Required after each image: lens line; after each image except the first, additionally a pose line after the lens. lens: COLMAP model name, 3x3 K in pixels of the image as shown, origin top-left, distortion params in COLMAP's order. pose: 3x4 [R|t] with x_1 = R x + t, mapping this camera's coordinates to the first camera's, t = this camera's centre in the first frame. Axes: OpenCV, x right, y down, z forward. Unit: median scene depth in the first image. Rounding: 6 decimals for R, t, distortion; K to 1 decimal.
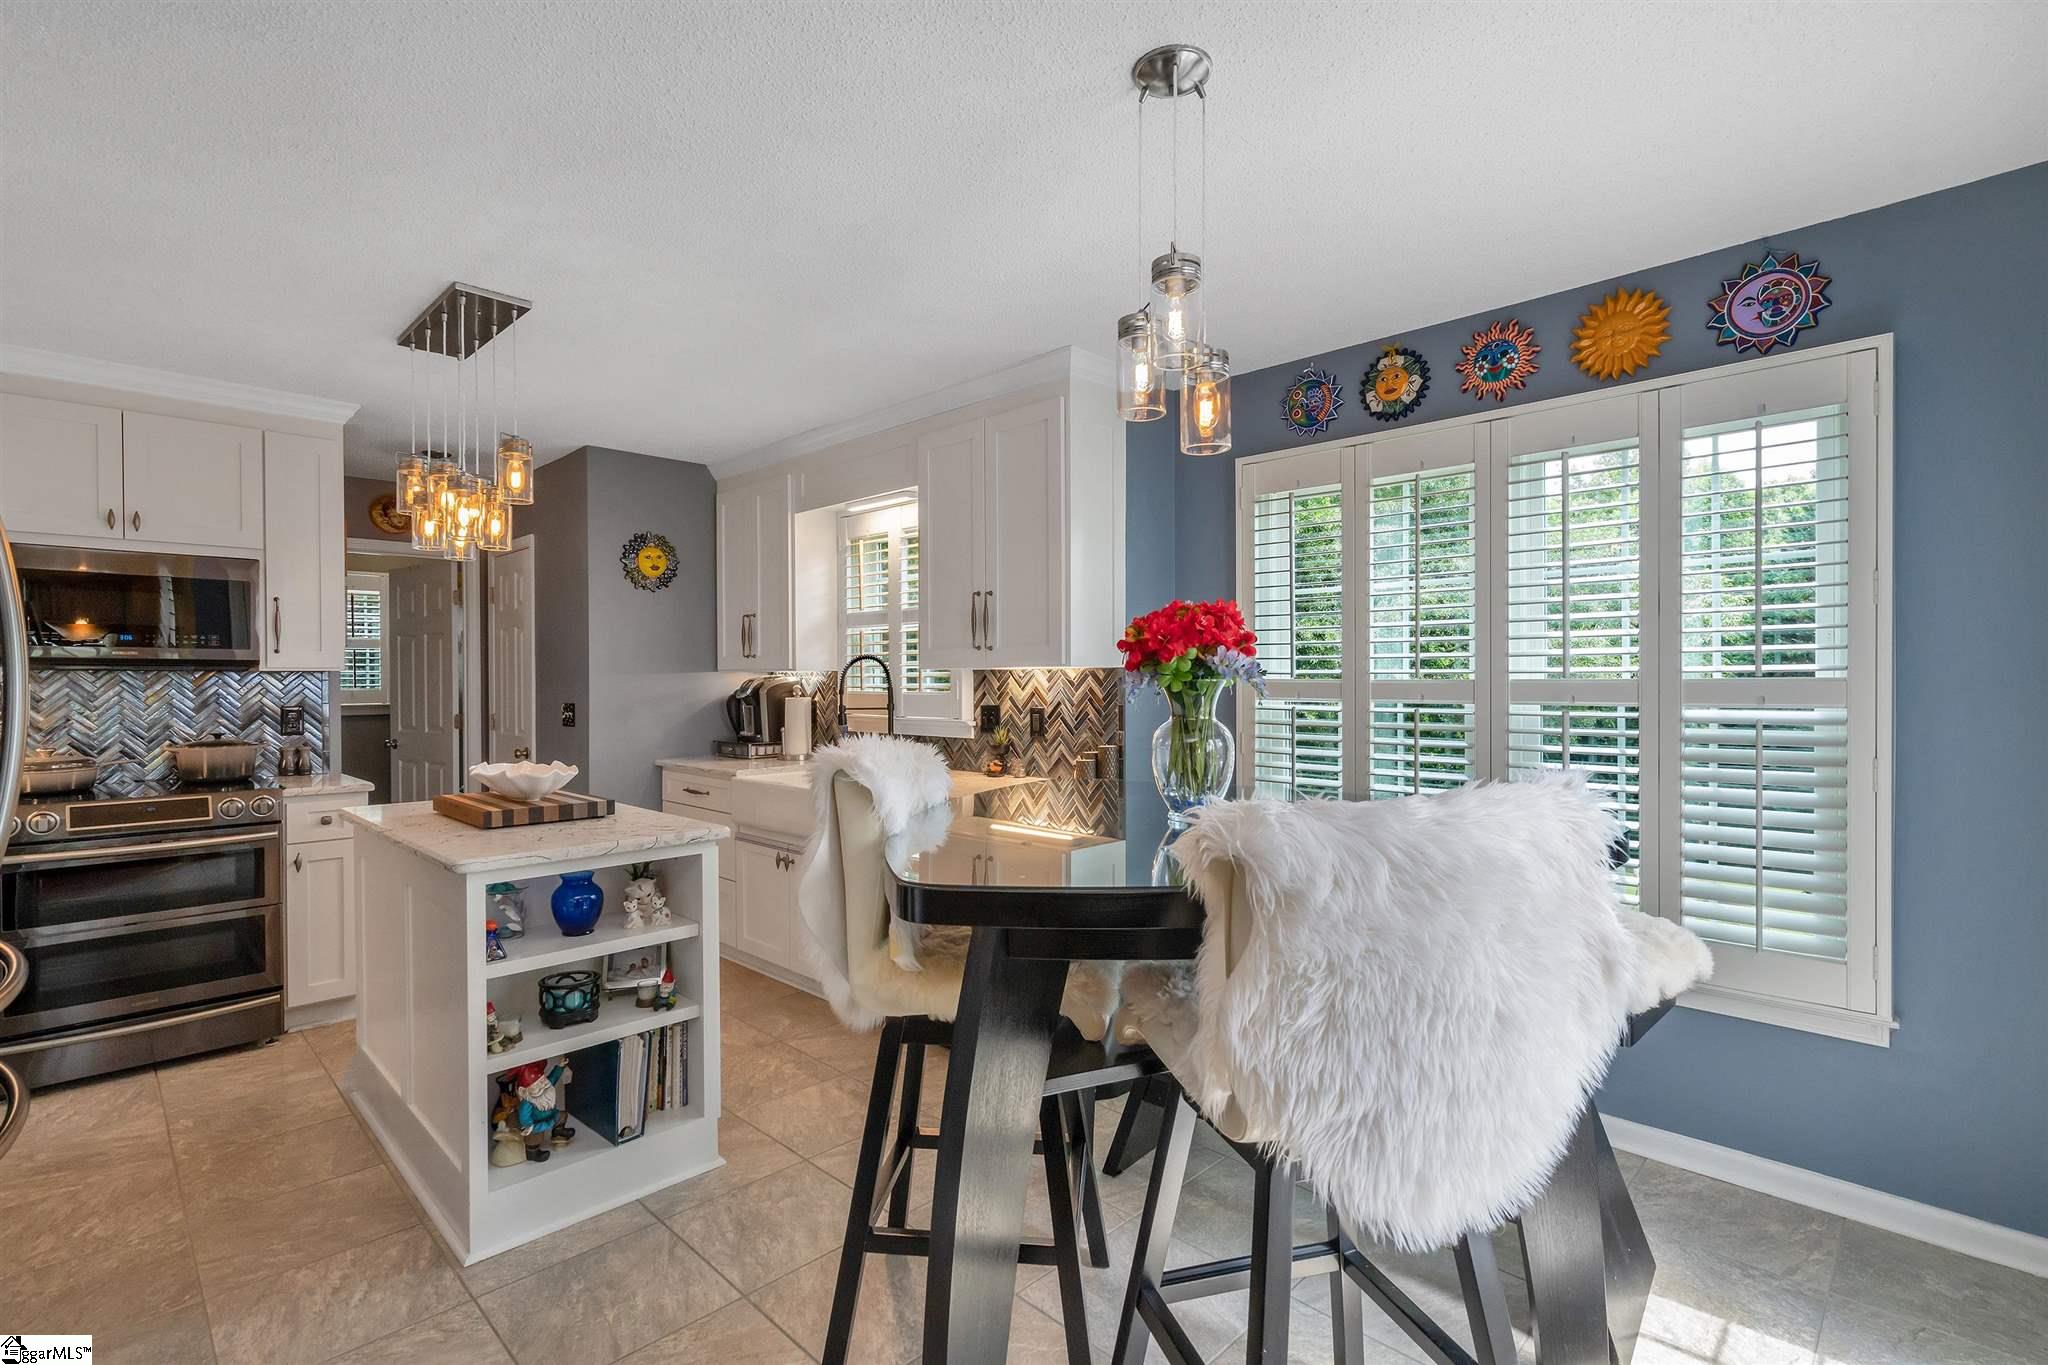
lens RADIAL K [[931.6, 0, 1024.8], [0, 931.6, 685.7], [0, 0, 1]] dist [-0.004755, 0.000894]
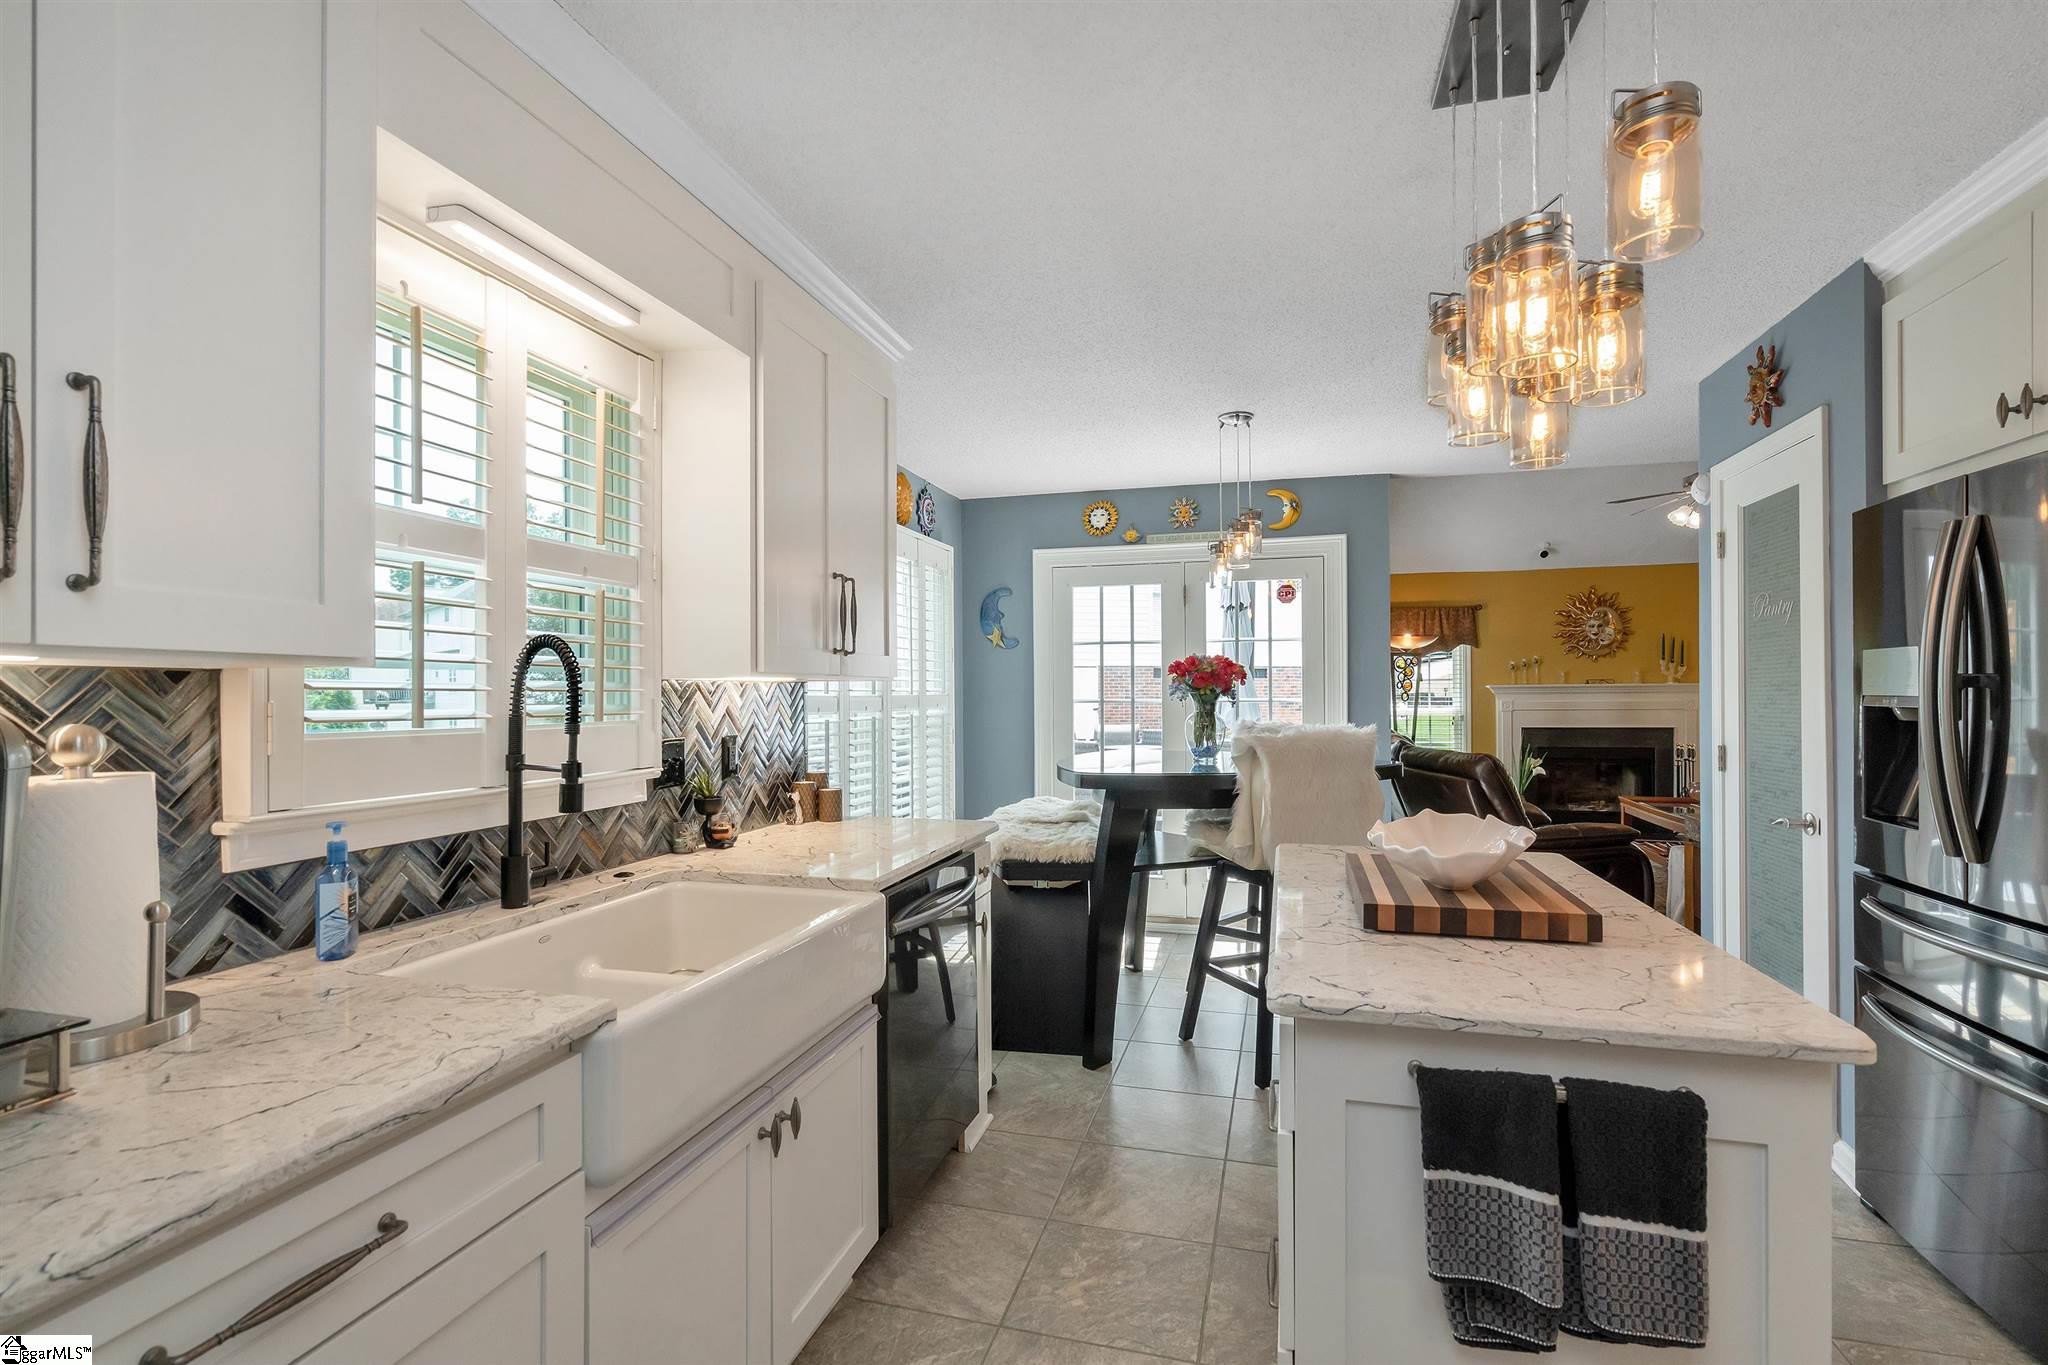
lens RADIAL K [[931.6, 0, 1021.2], [0, 931.6, 681.3], [0, 0, 1]] dist [-0.004755, 0.000894]
pose [[-0.478201, 0.015458, 0.878114, -0.729958], [0.012457, 0.999864, -0.010818, -0.007362], [-0.878162, 0.005766, -0.478328, 1.183061]]
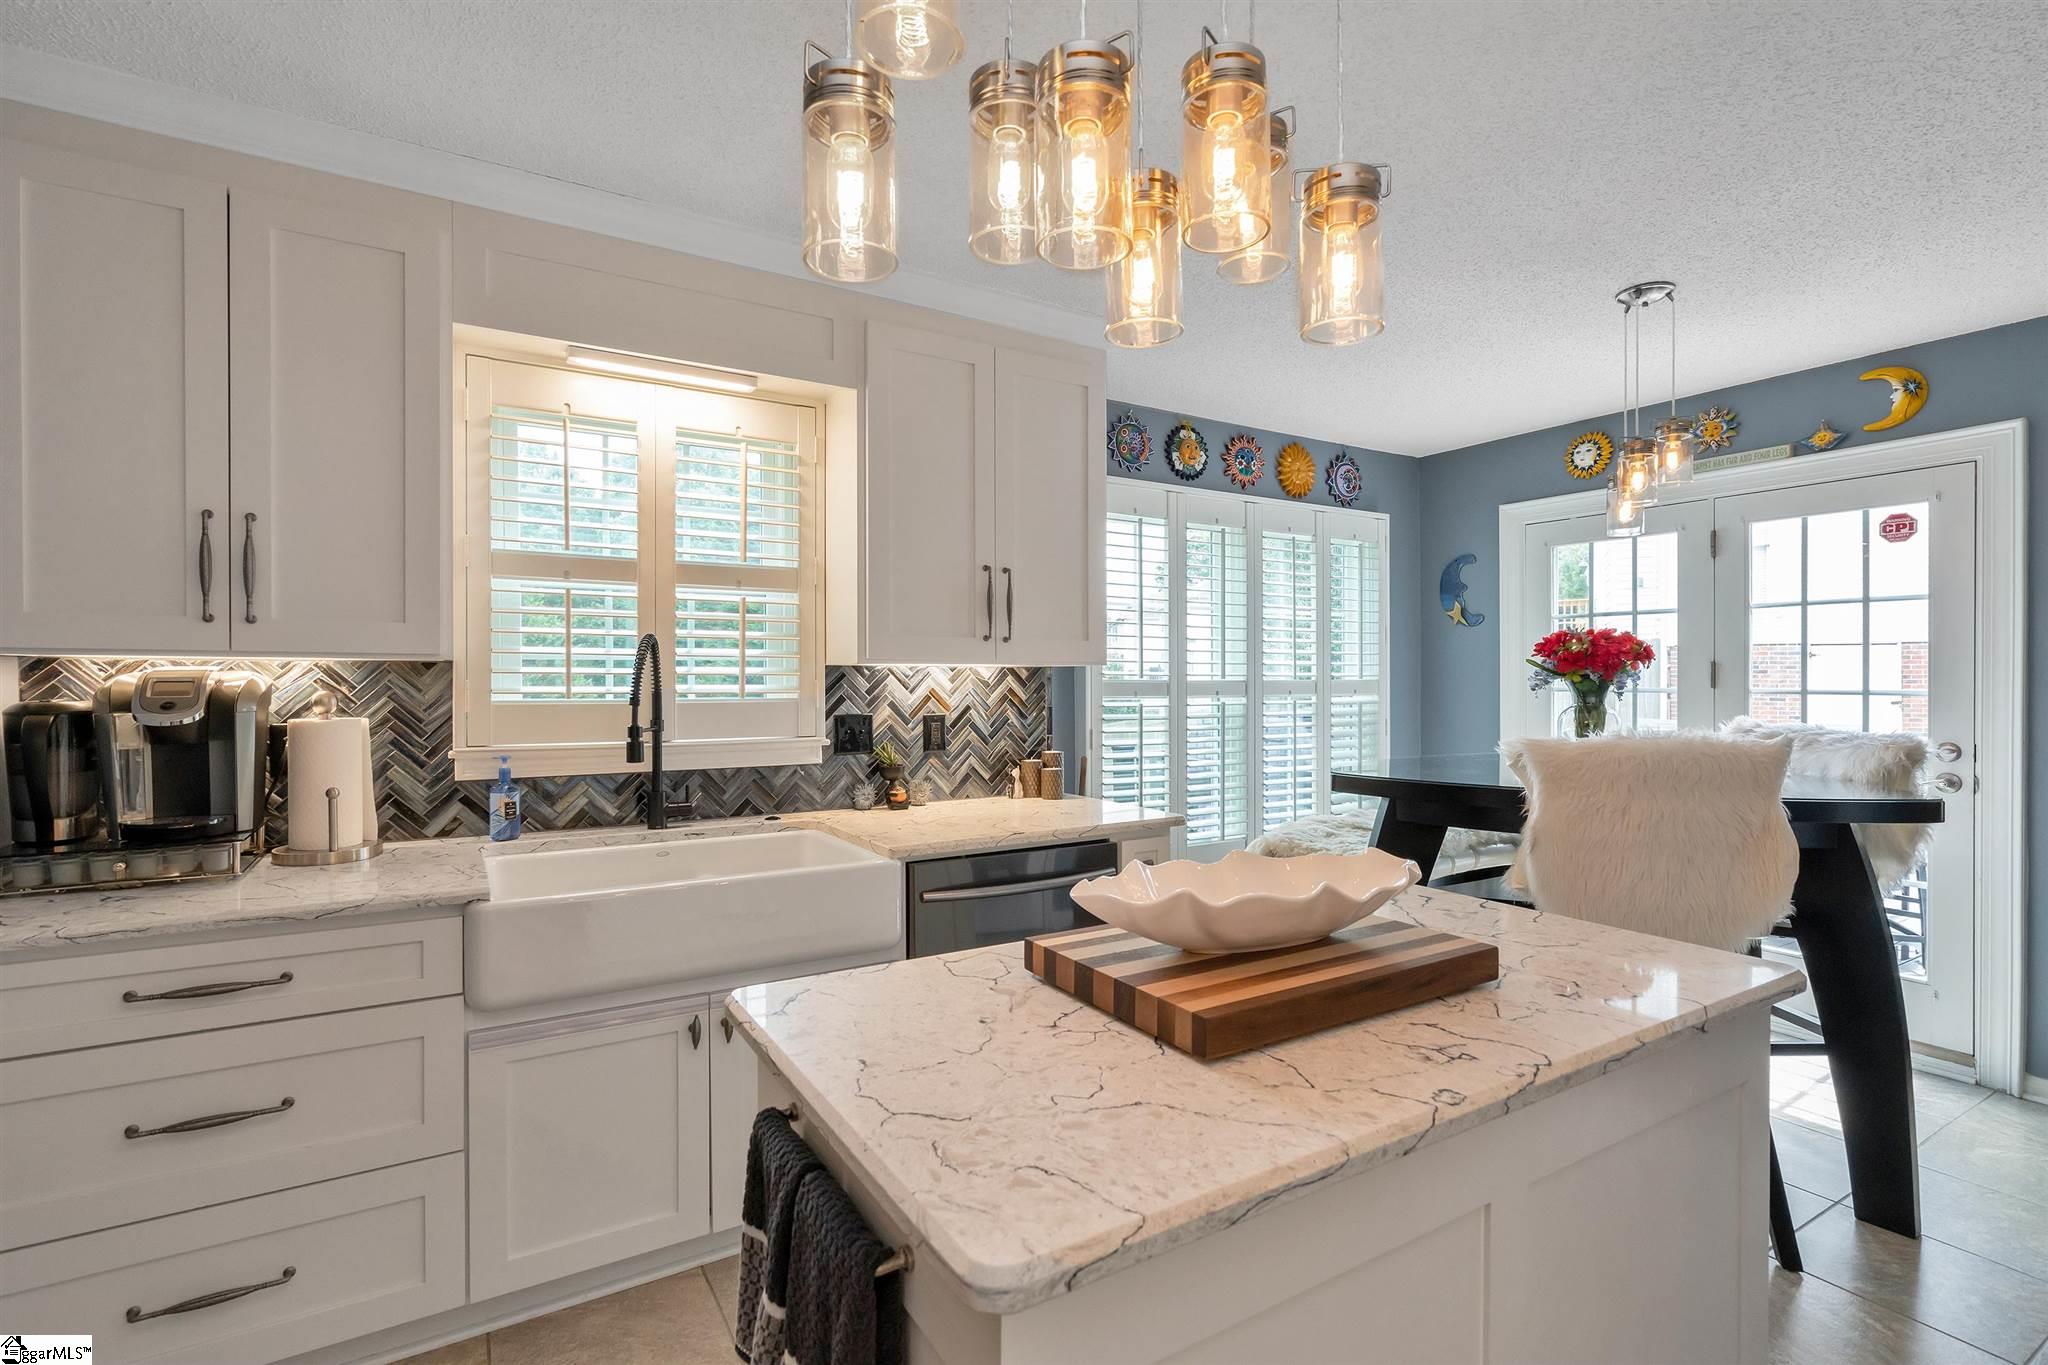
lens RADIAL K [[931.6, 0, 1059.2], [0, 931.6, 685.4], [0, 0, 1]] dist [-0.004755, 0.000894]
pose [[0.244298, -0.004396, 0.969690, -0.765658], [0.005184, 0.999981, 0.003228, -0.003730], [-0.969686, 0.004238, 0.244317, 0.724855]]
